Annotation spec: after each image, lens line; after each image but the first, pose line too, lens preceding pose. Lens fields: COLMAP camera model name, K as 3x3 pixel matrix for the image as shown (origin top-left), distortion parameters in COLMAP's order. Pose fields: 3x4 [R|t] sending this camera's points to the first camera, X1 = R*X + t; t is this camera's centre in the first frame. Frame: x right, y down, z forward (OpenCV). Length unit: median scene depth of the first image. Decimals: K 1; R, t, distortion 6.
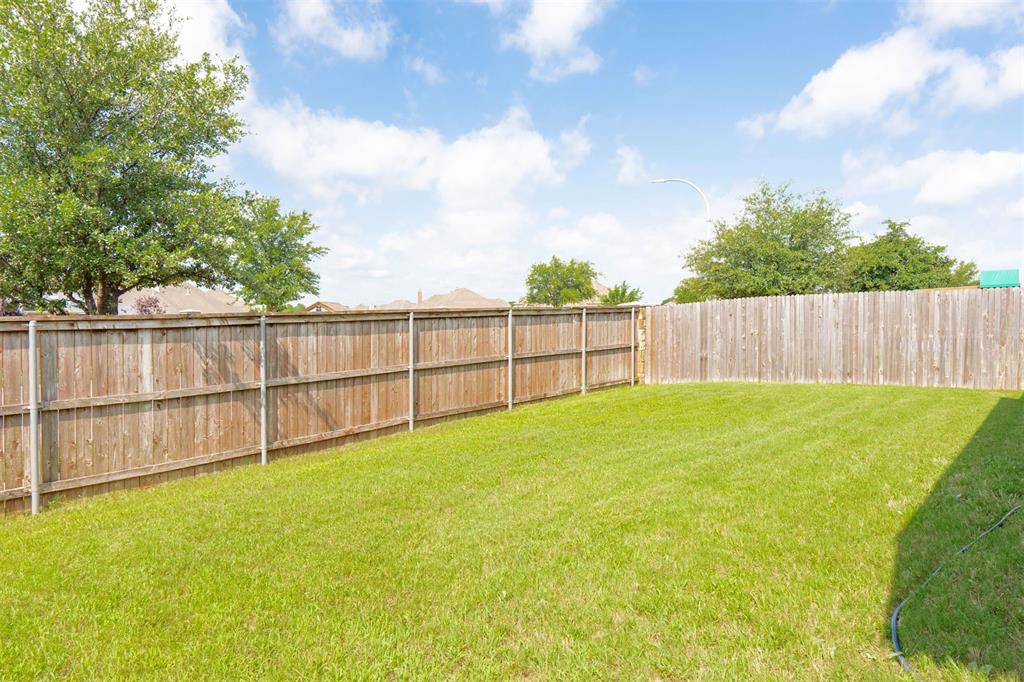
lens RADIAL K [[716.6, 0, 510.6], [0, 716.6, 341.9], [0, 0, 1]] dist [-0.004137, 0.002795]
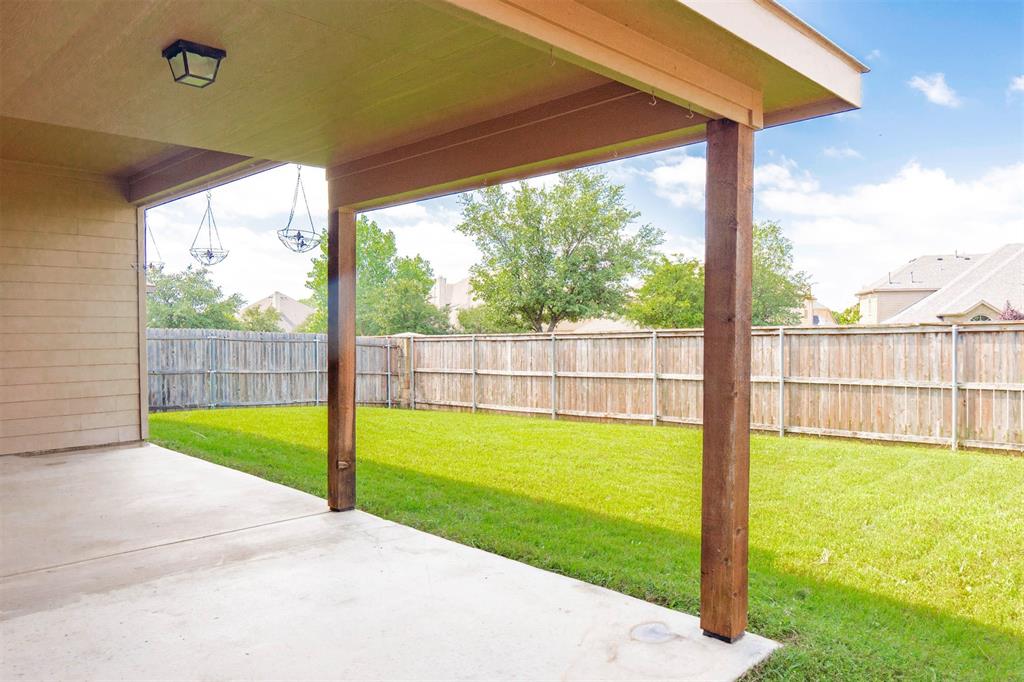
lens RADIAL K [[716.6, 0, 512.6], [0, 716.6, 337.2], [0, 0, 1]] dist [-0.004137, 0.002795]
pose [[-0.111369, 0.028017, -0.993384, 1.154191], [-0.016513, 0.999412, 0.030038, -0.067710], [0.993642, 0.019749, -0.110841, 0.925359]]
